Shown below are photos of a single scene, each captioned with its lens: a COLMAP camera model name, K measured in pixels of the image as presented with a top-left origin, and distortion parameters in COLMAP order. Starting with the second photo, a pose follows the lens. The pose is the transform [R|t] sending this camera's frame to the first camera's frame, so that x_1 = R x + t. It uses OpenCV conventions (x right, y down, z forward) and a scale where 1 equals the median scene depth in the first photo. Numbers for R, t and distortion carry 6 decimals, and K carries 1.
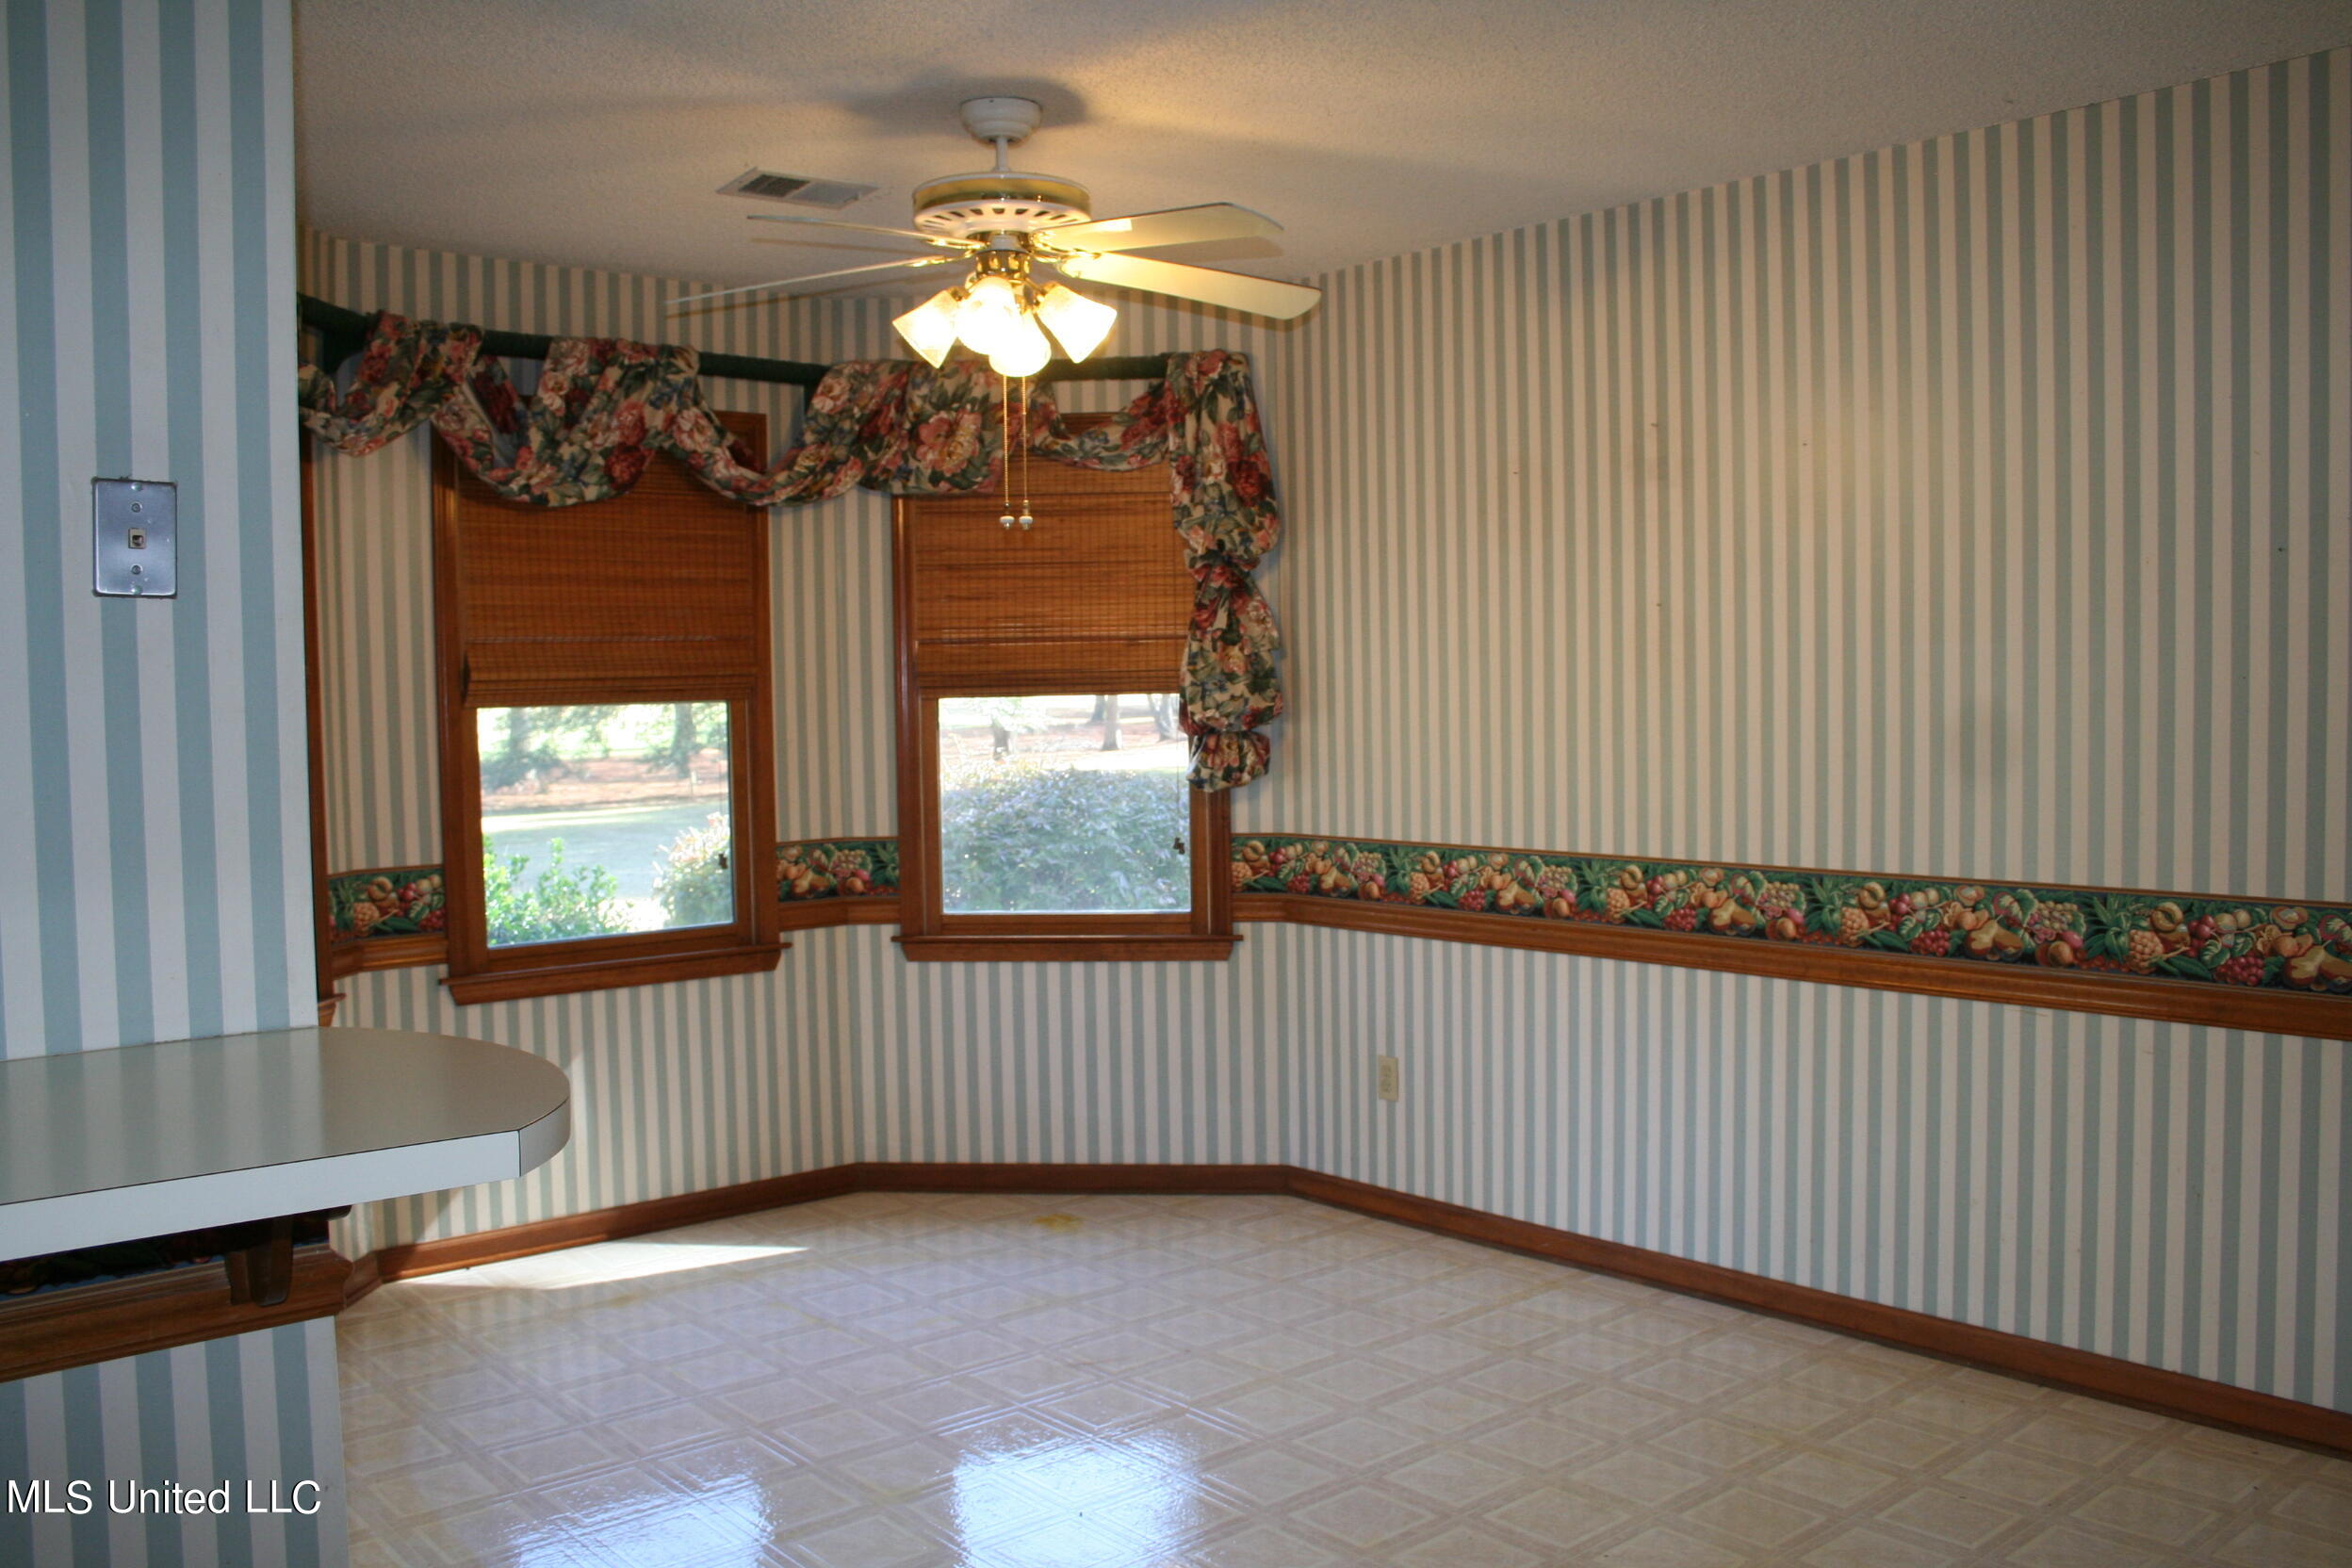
lens RADIAL K [[2020.8, 0, 1177.4], [0, 2020.8, 790.5], [0, 0, 1]] dist [-0.104618, 0.012664]
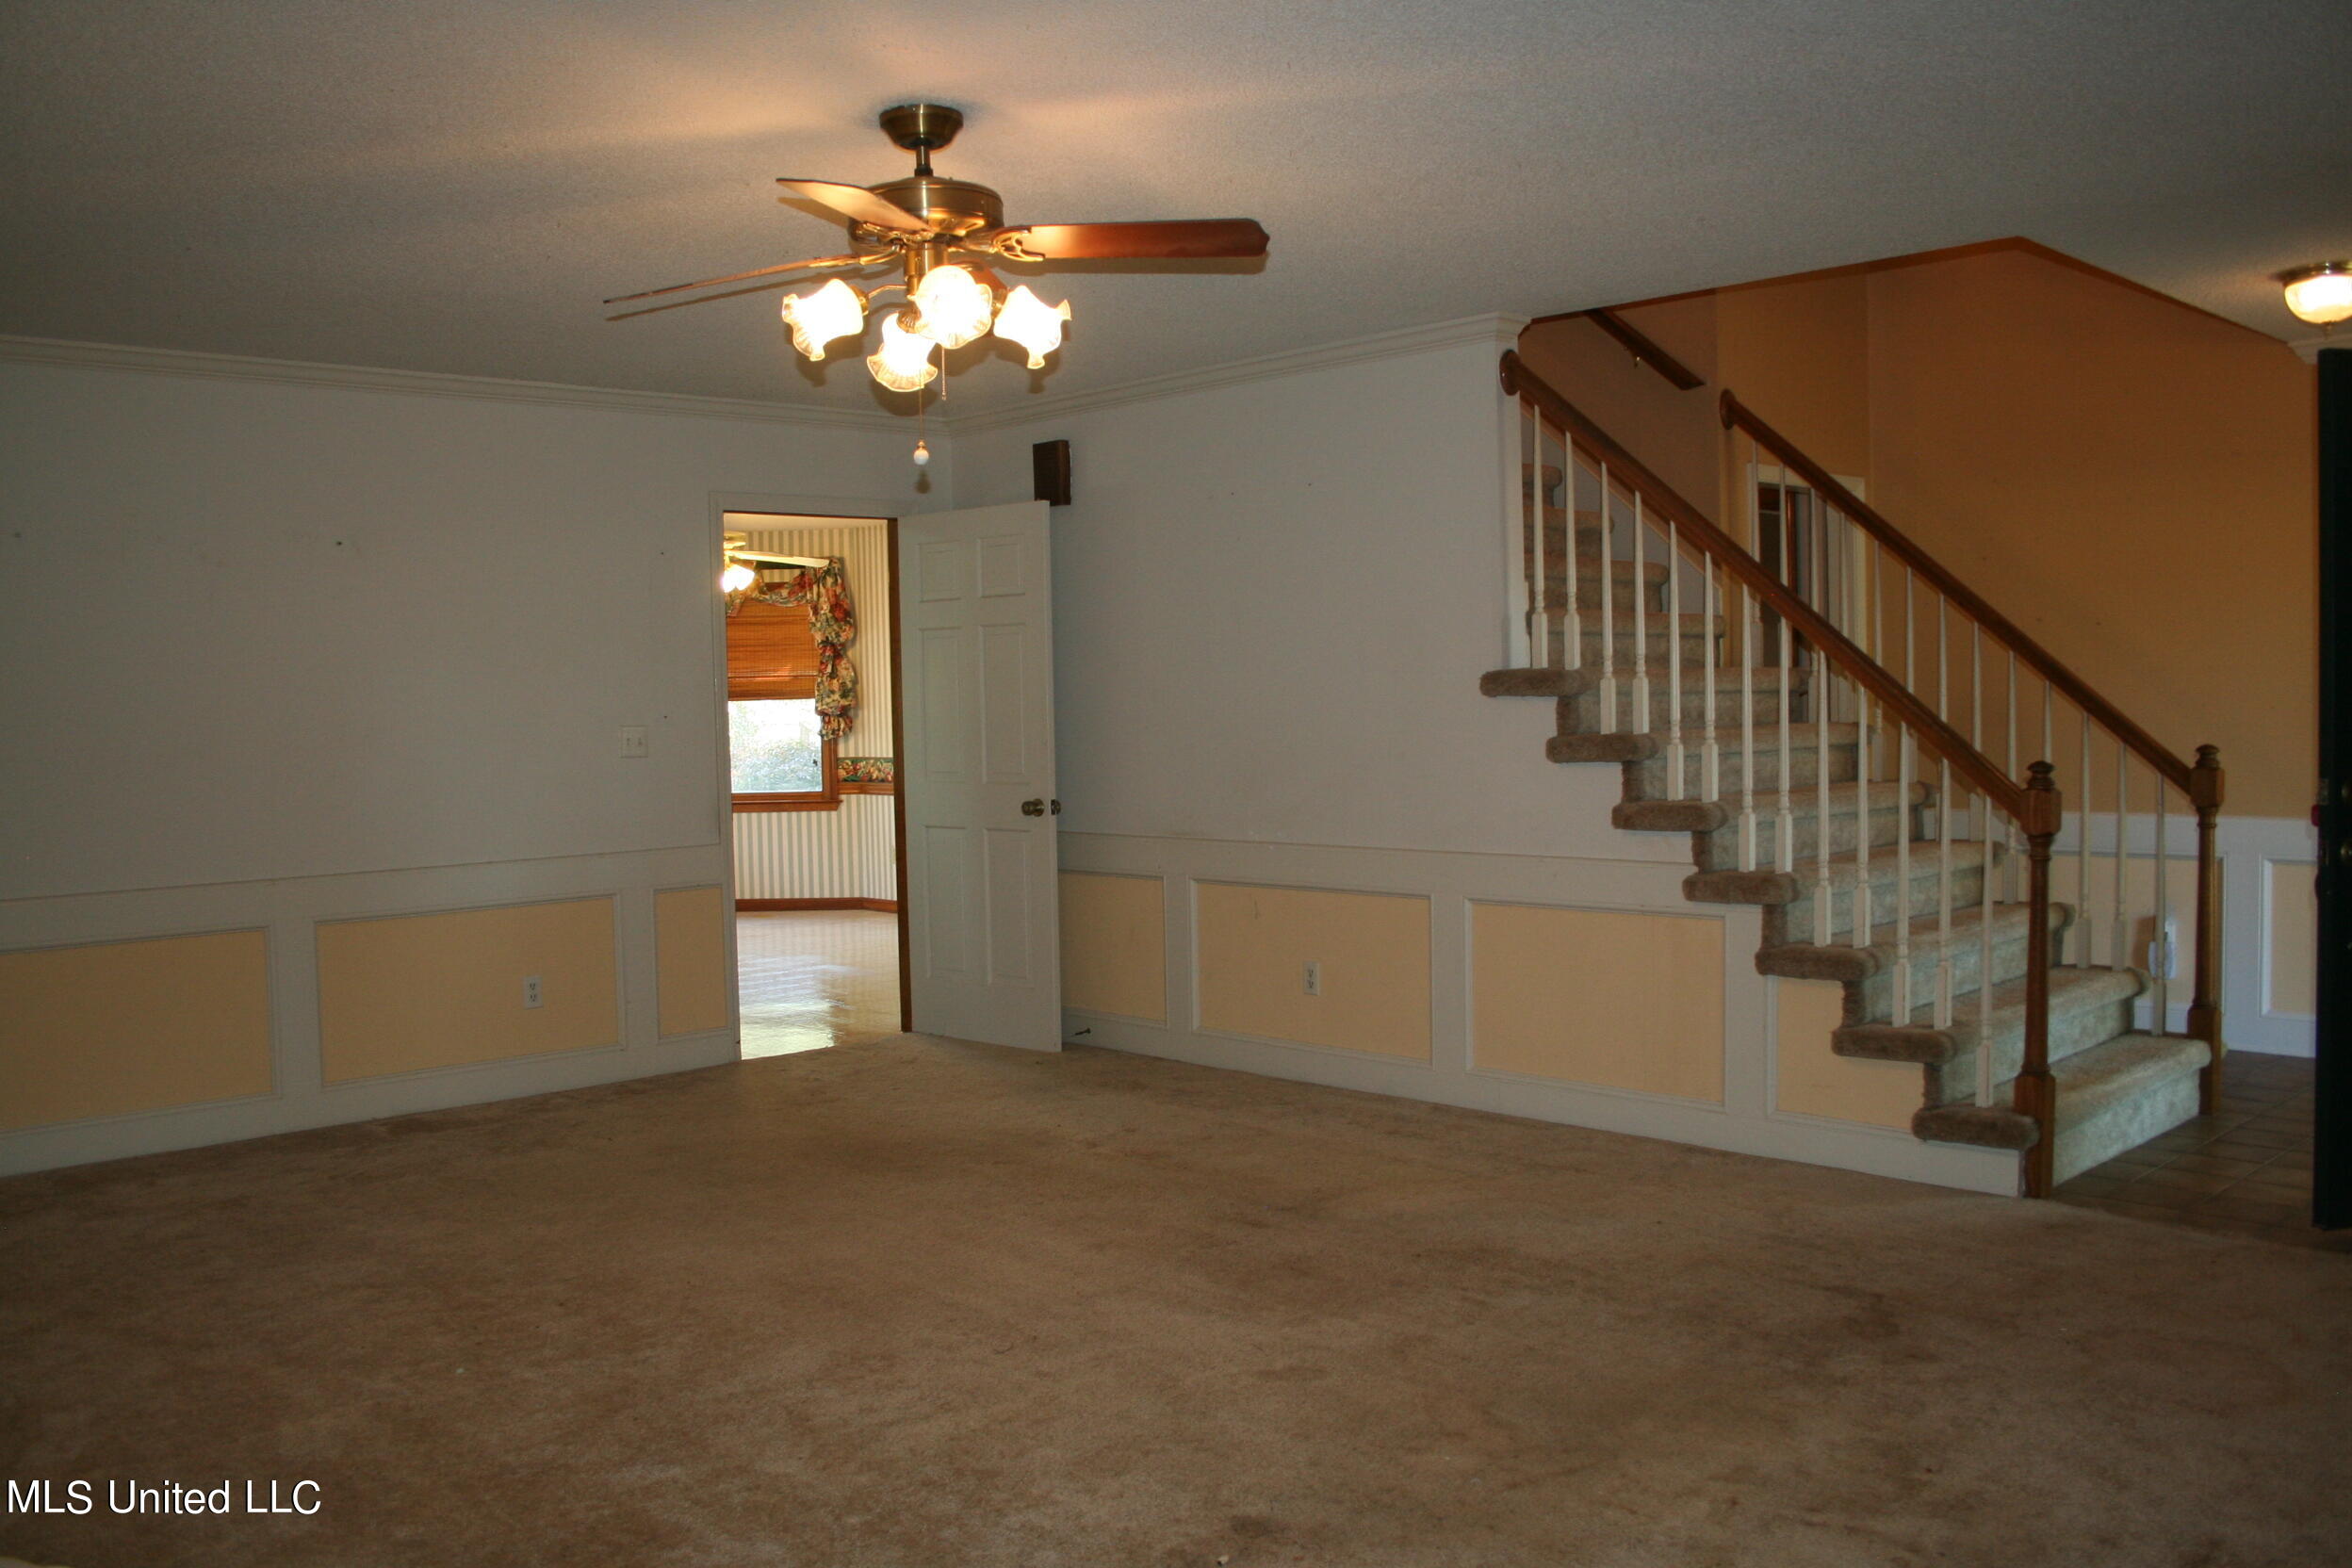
lens RADIAL K [[2020.8, 0, 1174.8], [0, 2020.8, 780.5], [0, 0, 1]] dist [-0.104618, 0.012664]
pose [[0.999434, -0.004851, 0.033281, 0.358935], [0.005170, 0.999941, -0.009521, 0.076045], [-0.033233, 0.009688, 0.999401, -1.447779]]
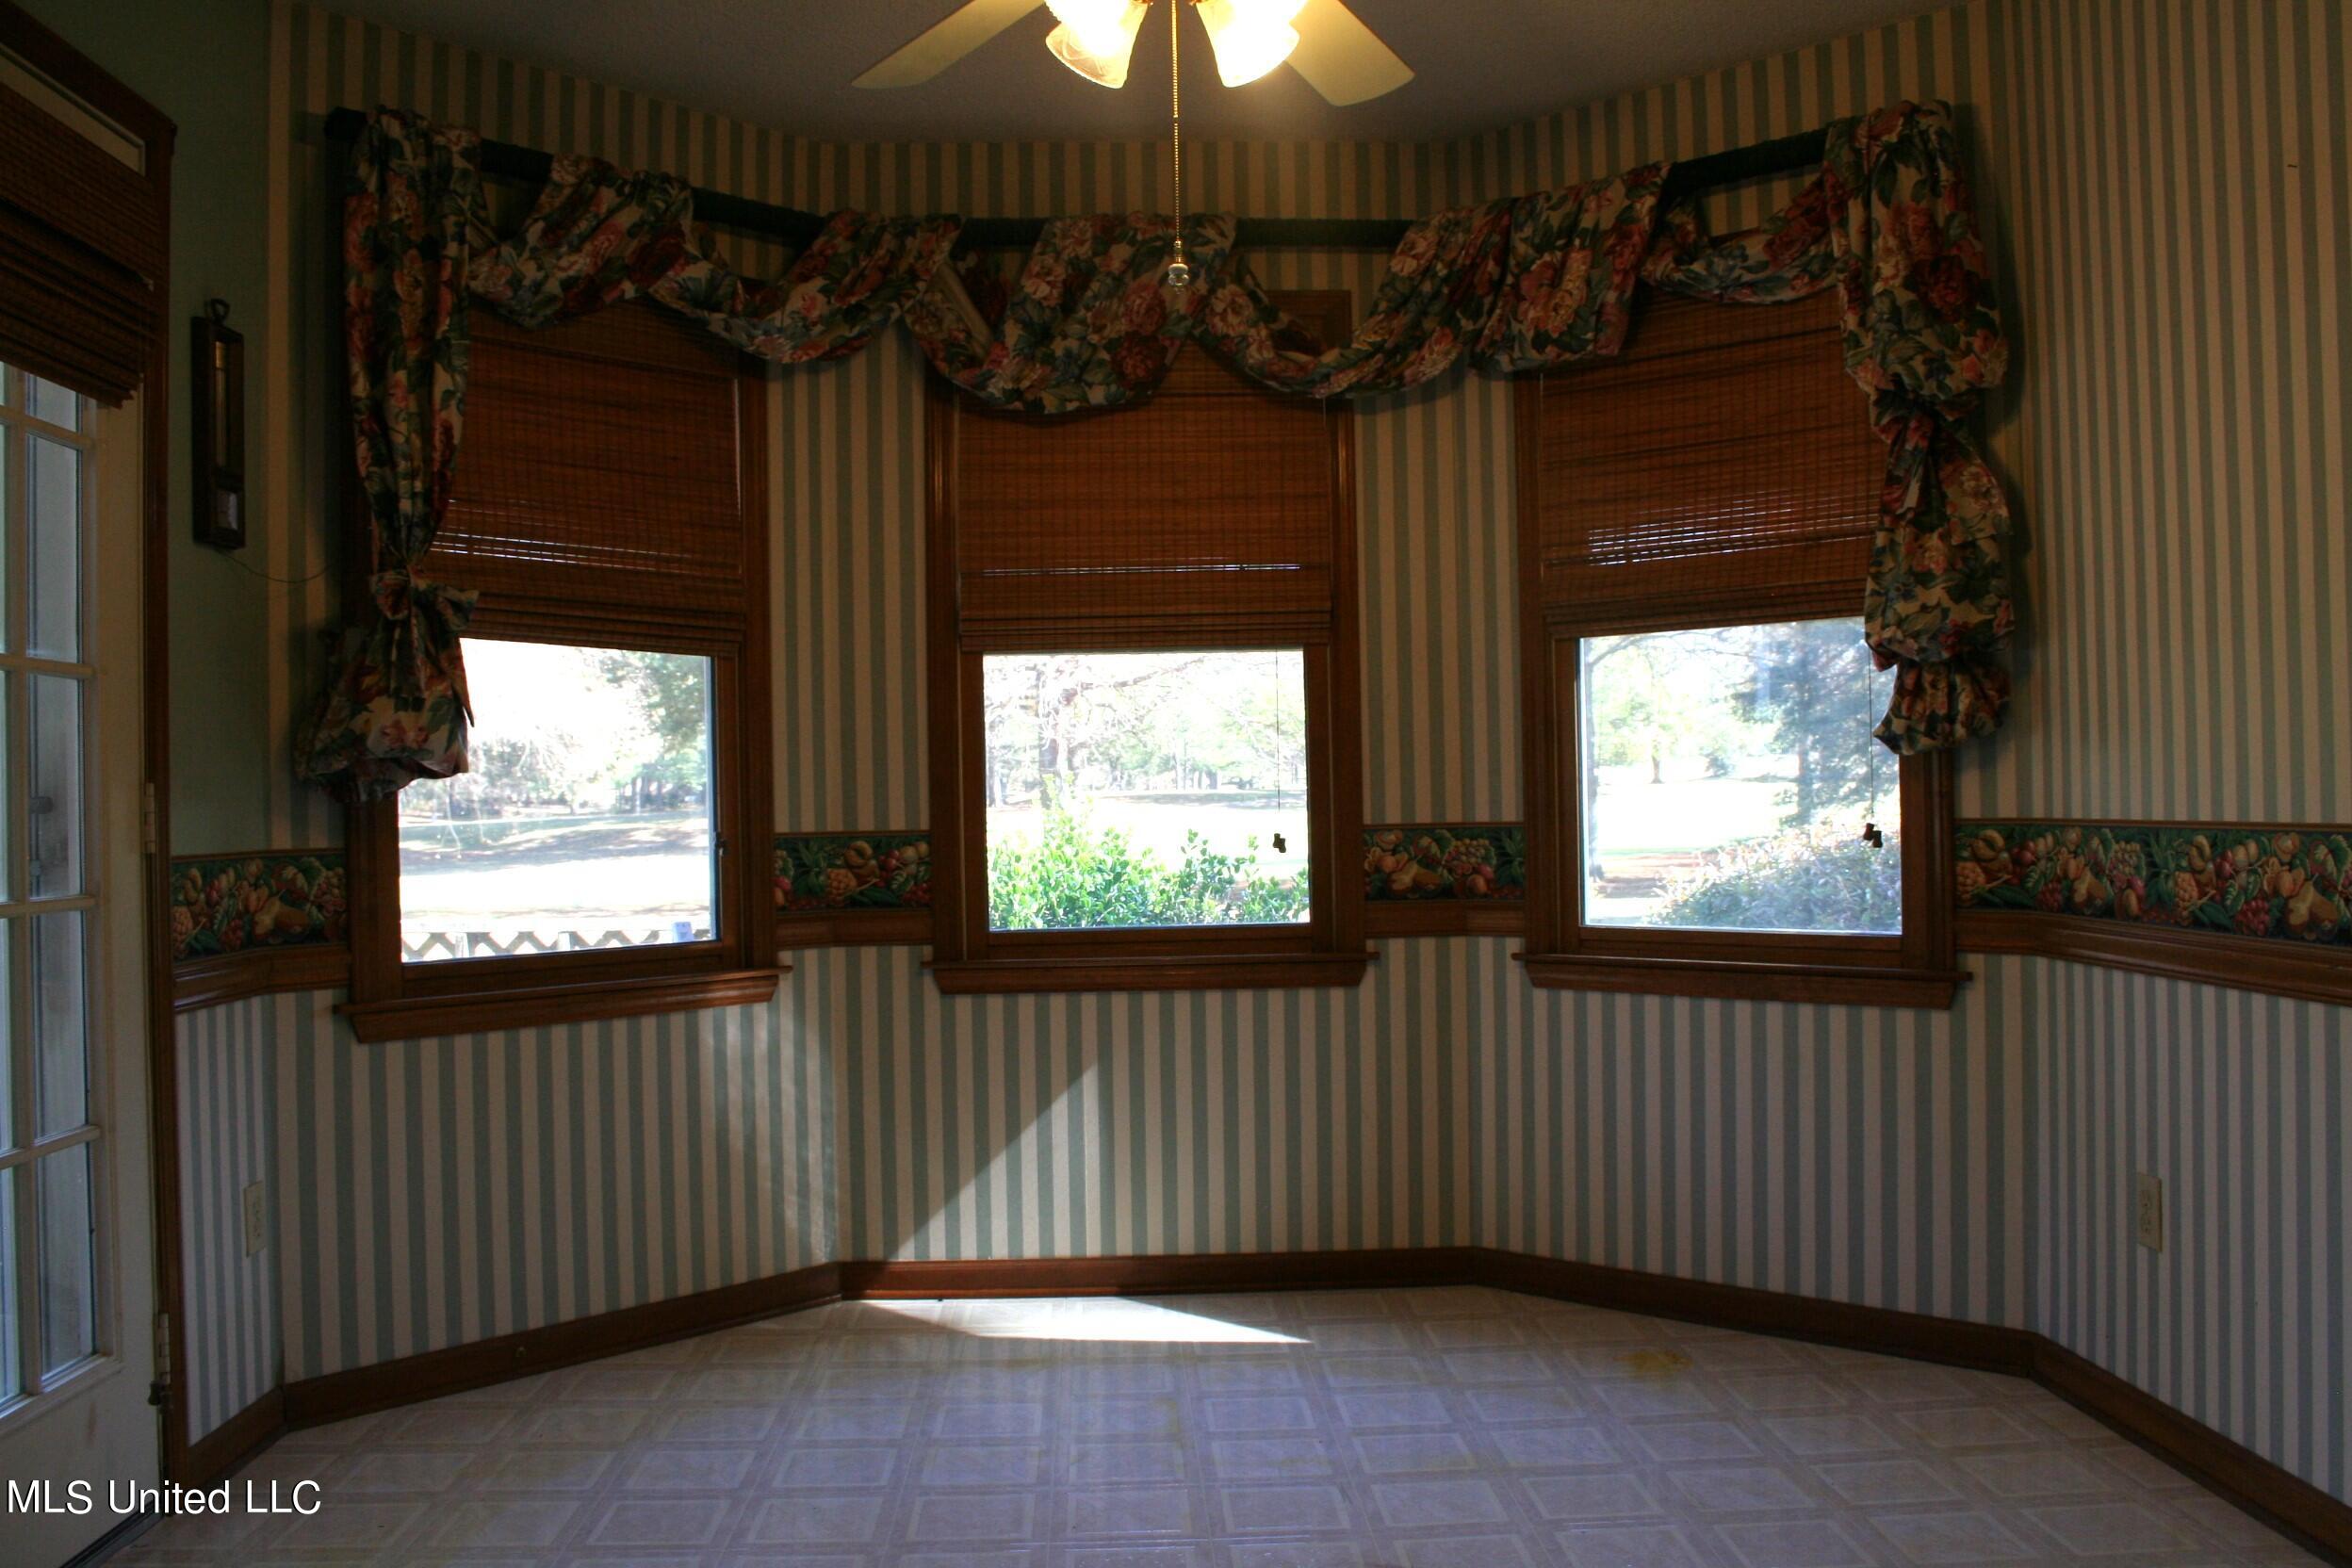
lens RADIAL K [[2004.5, 0, 1164.1], [0, 2004.5, 785.2], [0, 0, 1]] dist [-0.135942, 0.076357]
pose [[0.780359, -0.002797, -0.625326, 0.236341], [-0.028277, 0.998809, -0.039755, 0.044830], [0.624692, 0.048706, 0.779351, 0.344208]]
